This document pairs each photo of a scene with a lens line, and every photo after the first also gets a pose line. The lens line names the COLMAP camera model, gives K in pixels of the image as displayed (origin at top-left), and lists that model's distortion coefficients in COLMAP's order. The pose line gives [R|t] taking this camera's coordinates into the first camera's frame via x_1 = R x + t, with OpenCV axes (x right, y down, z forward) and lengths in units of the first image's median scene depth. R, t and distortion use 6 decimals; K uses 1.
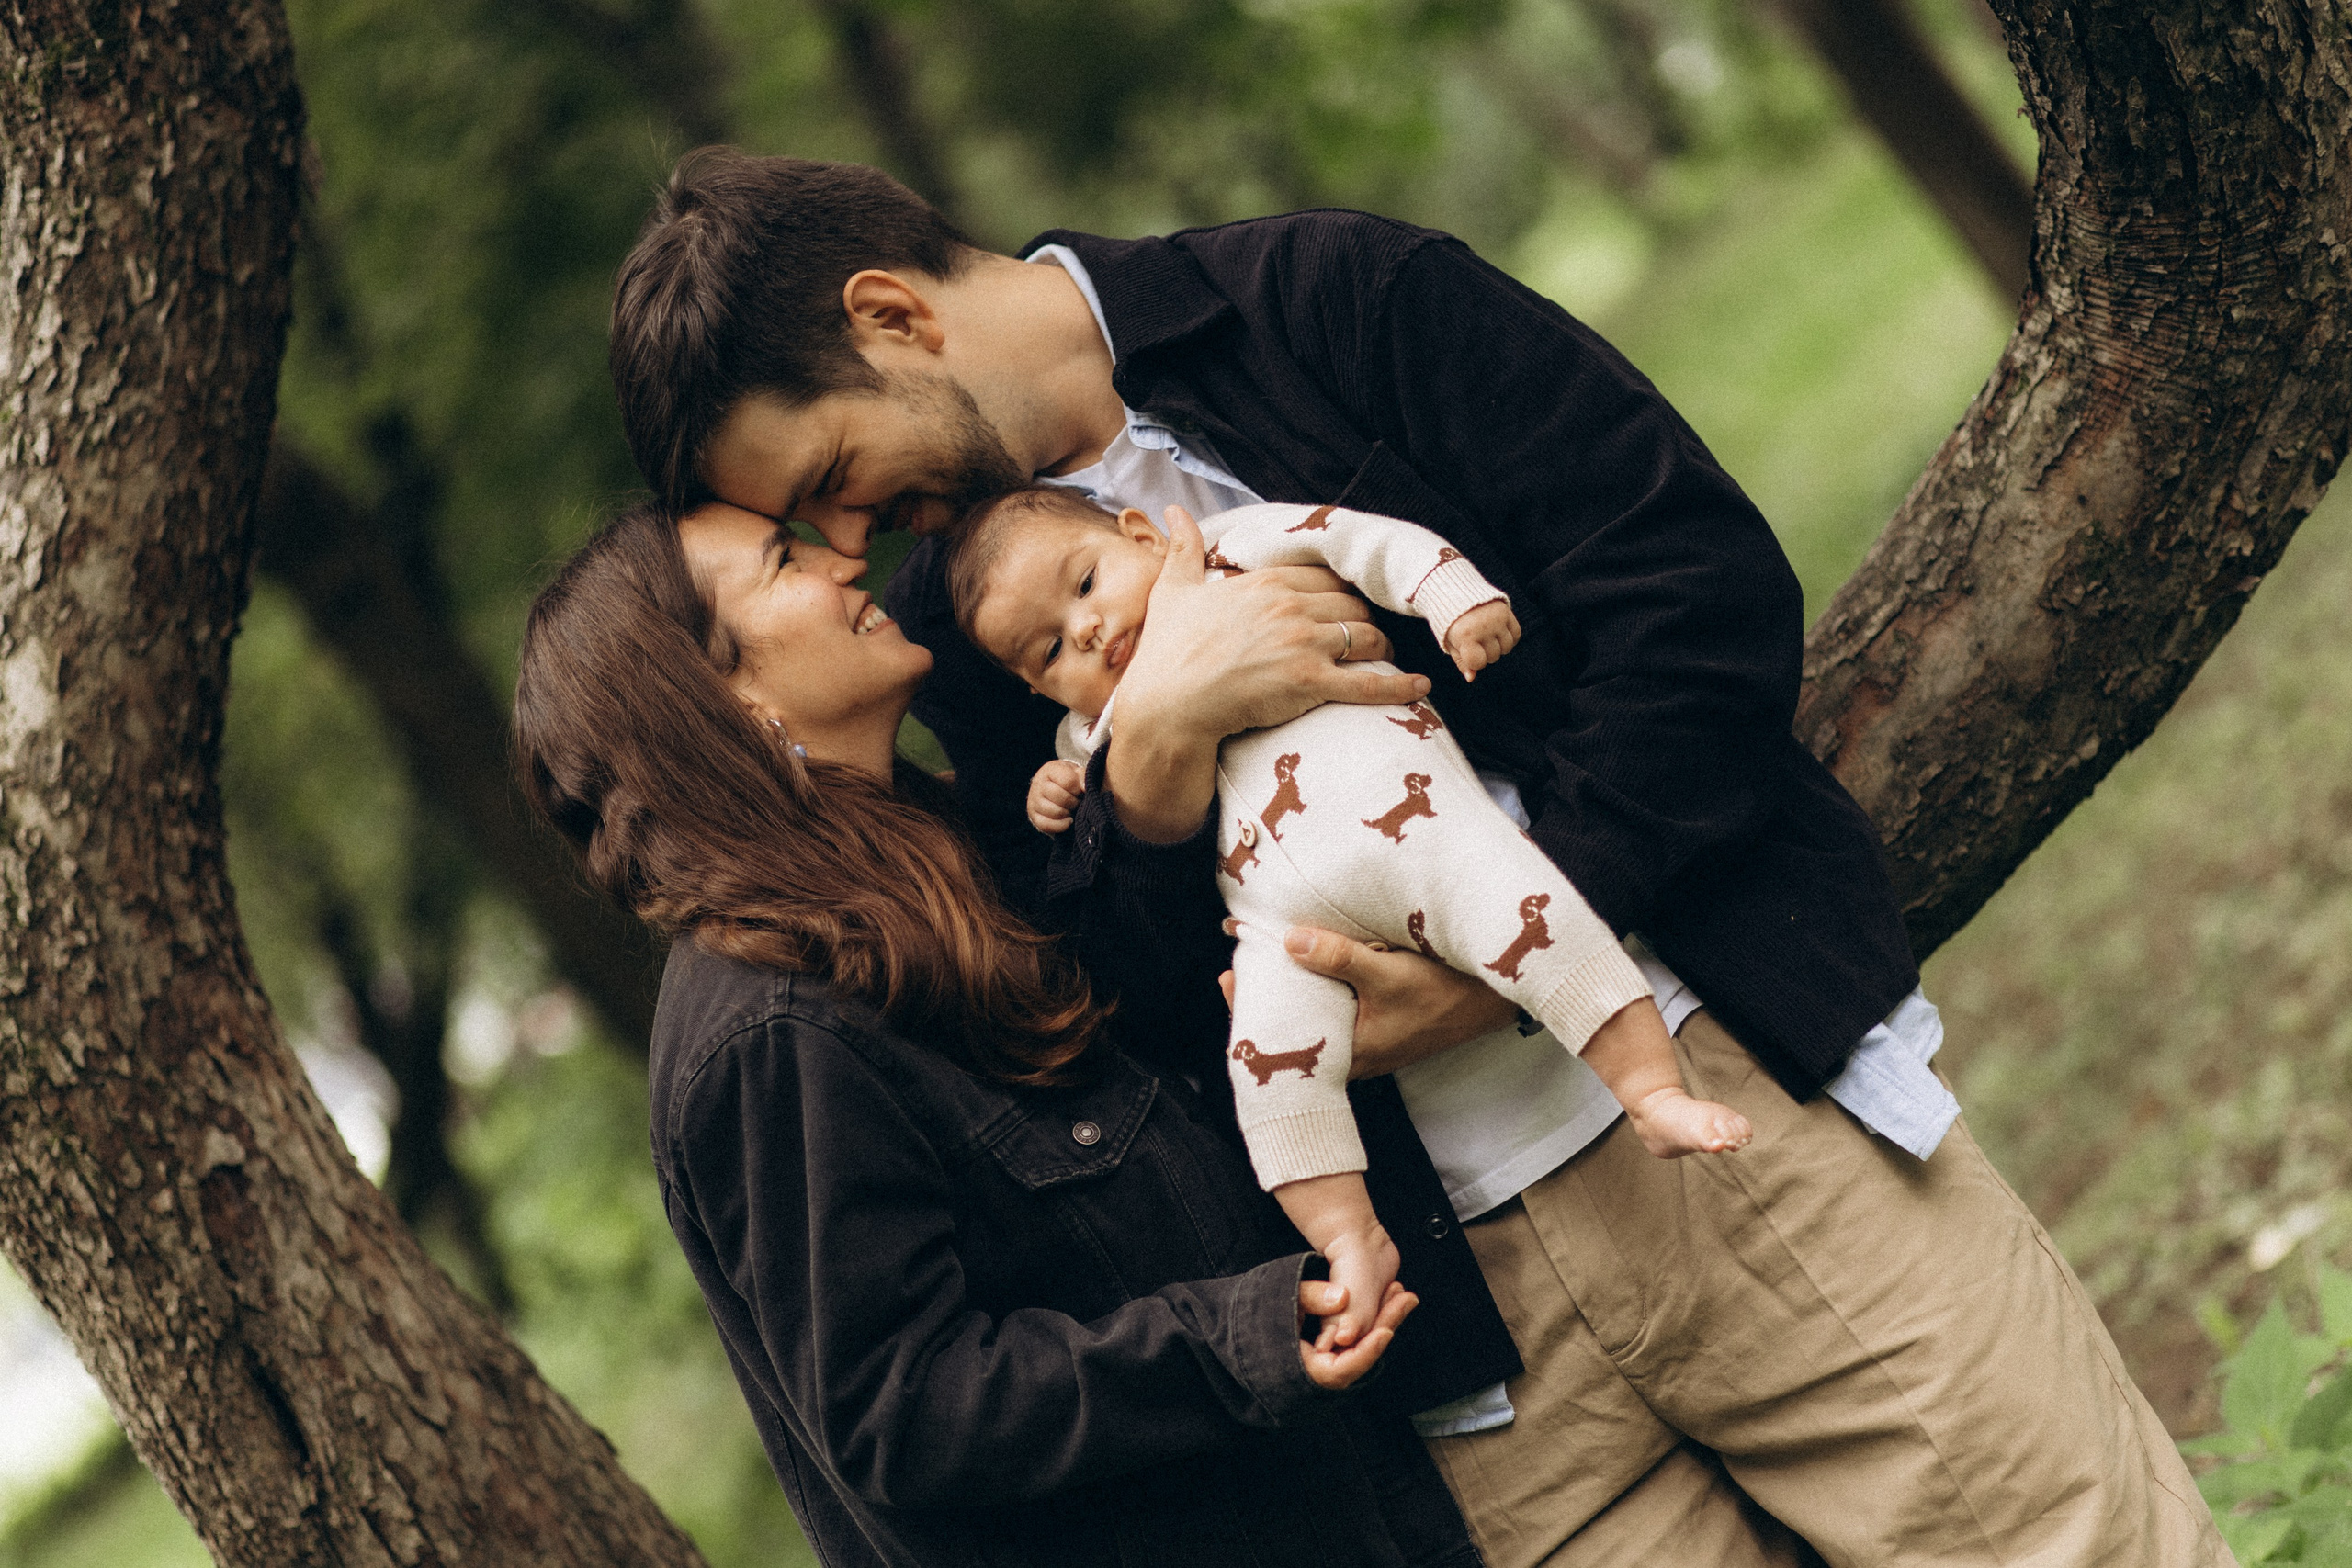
lens RADIAL K [[5753.7, 0, 1178.7], [0, 5753.7, 789.8], [0, 0, 1]] dist [0.067588, 0.000000]
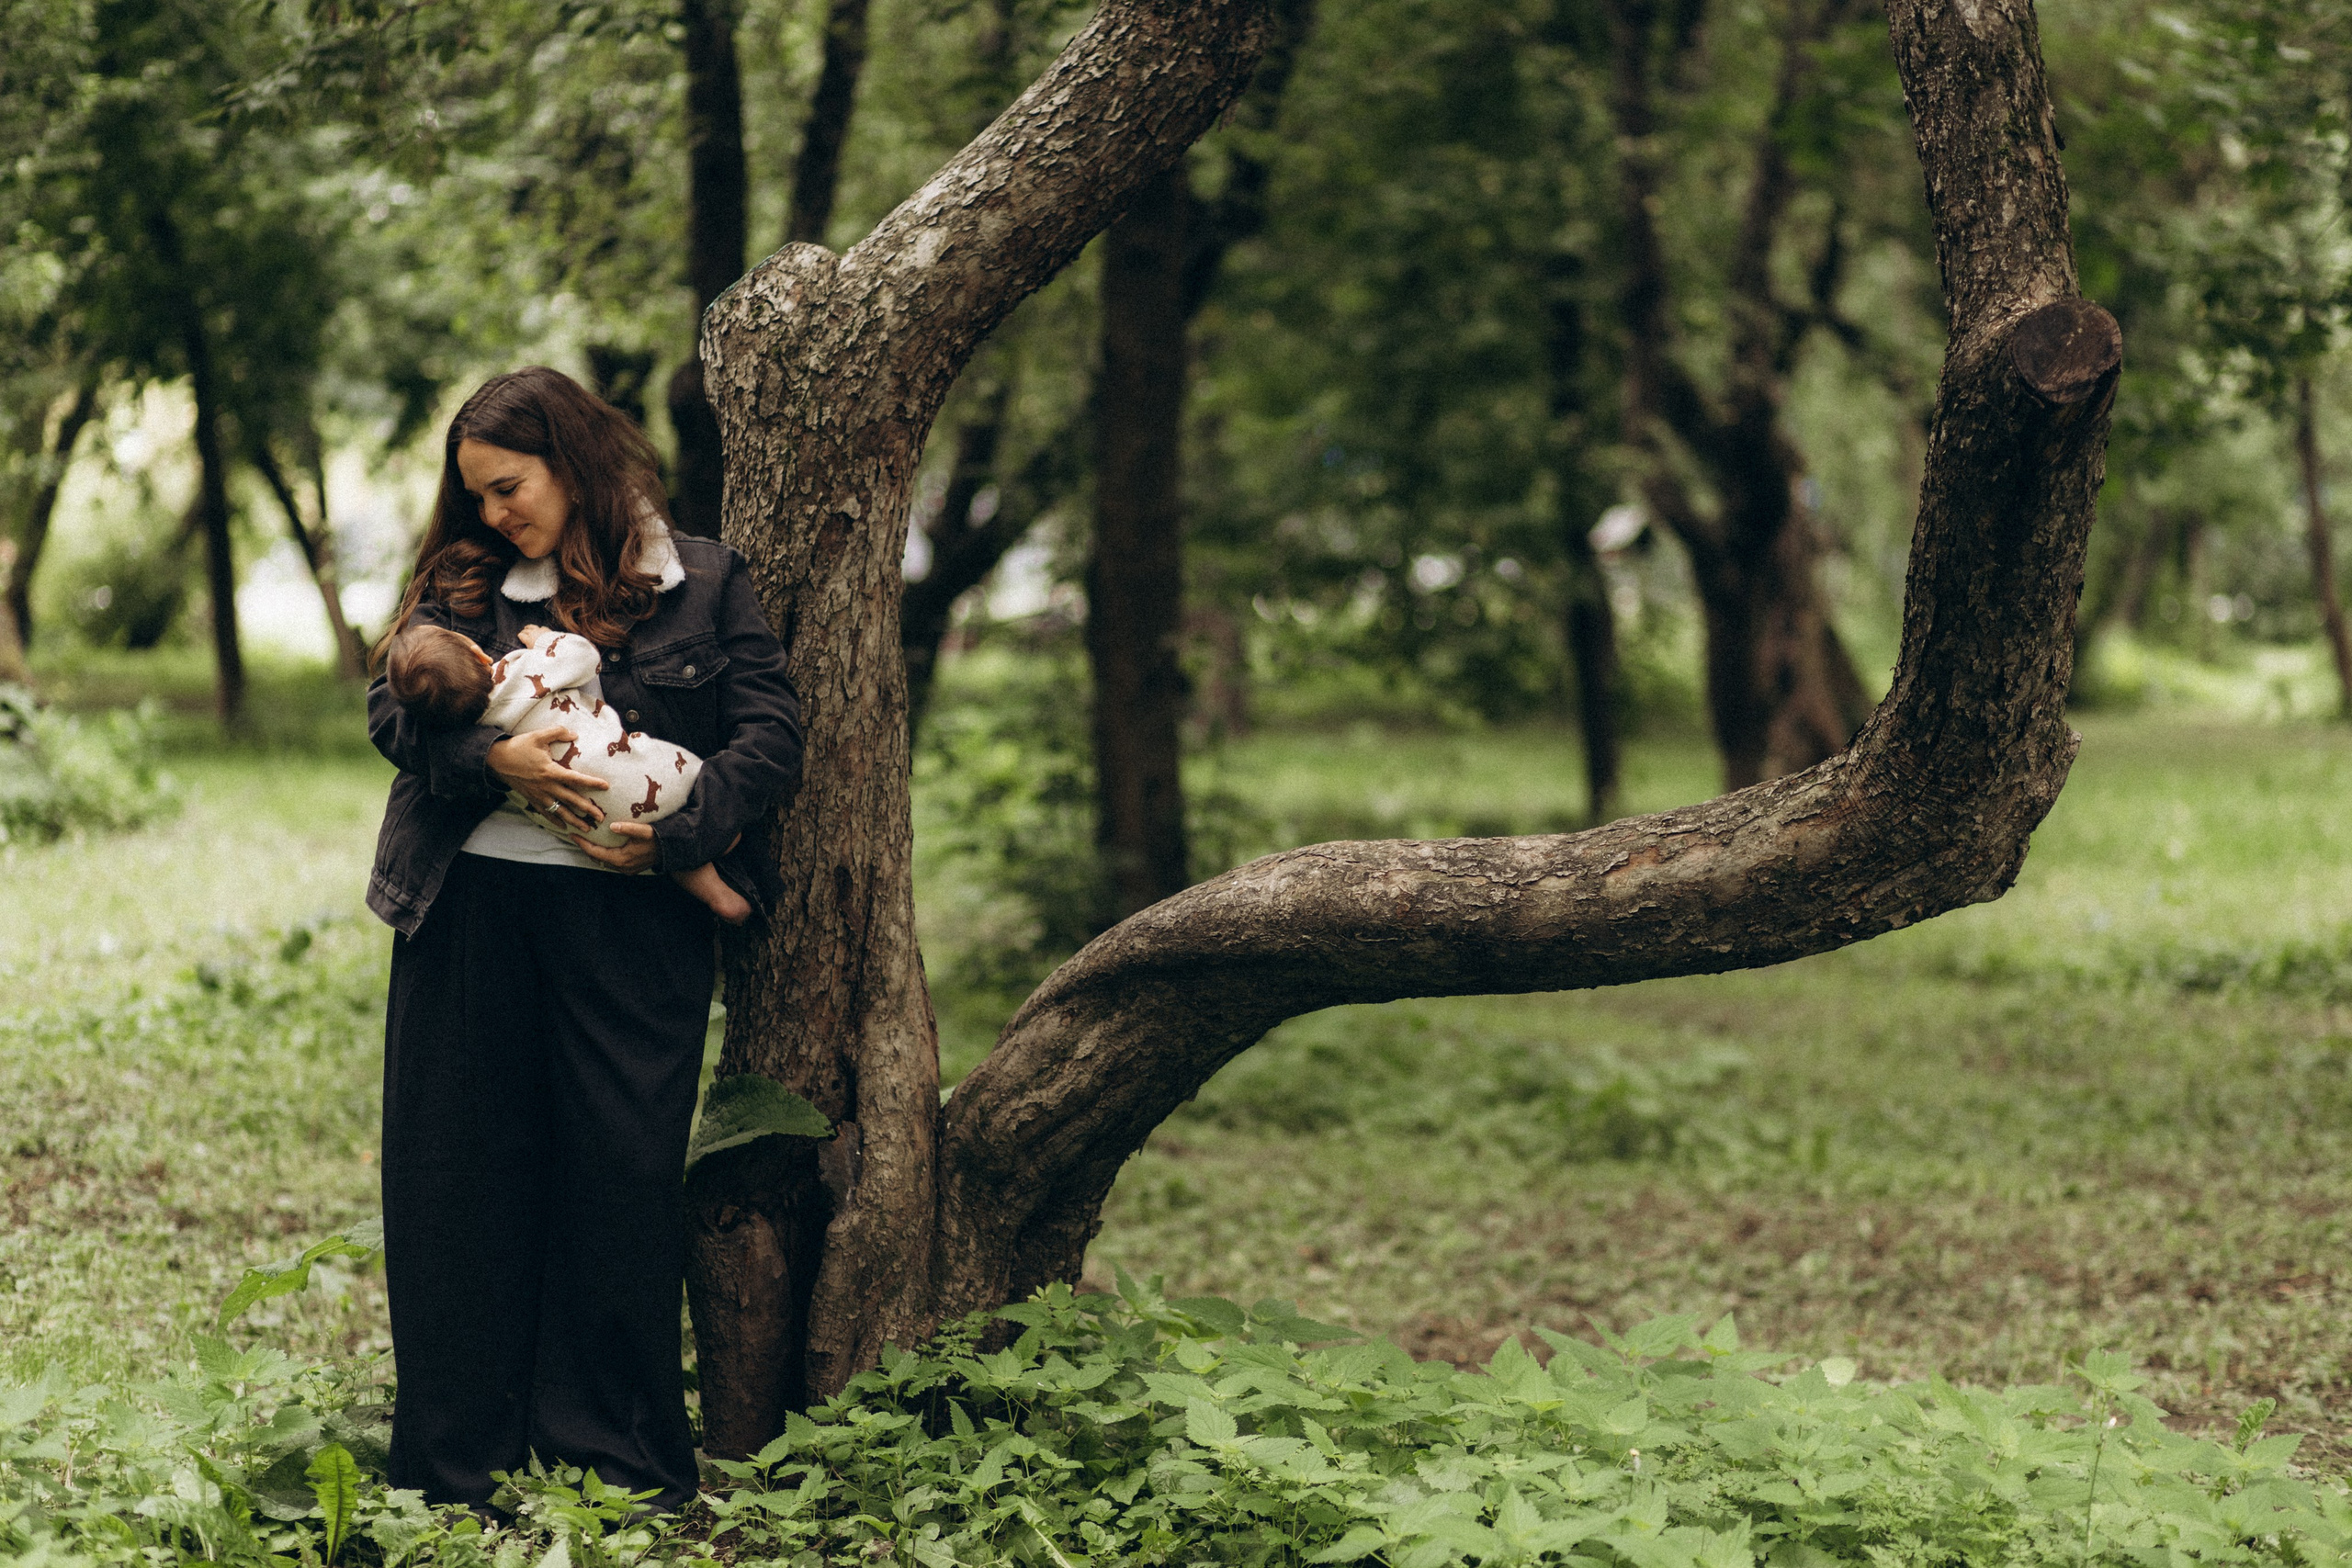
lens RADIAL K [[5753.7, 0, 1175.3], [0, 5753.7, 780.6], [0, 0, 1]] dist [0.067588, 0.000000]
pose [[0.770982, 0.631638, -0.081366, 0.119548], [-0.629890, 0.775145, 0.048876, -0.025348], [0.093942, 0.013569, 0.995485, -0.825589]]
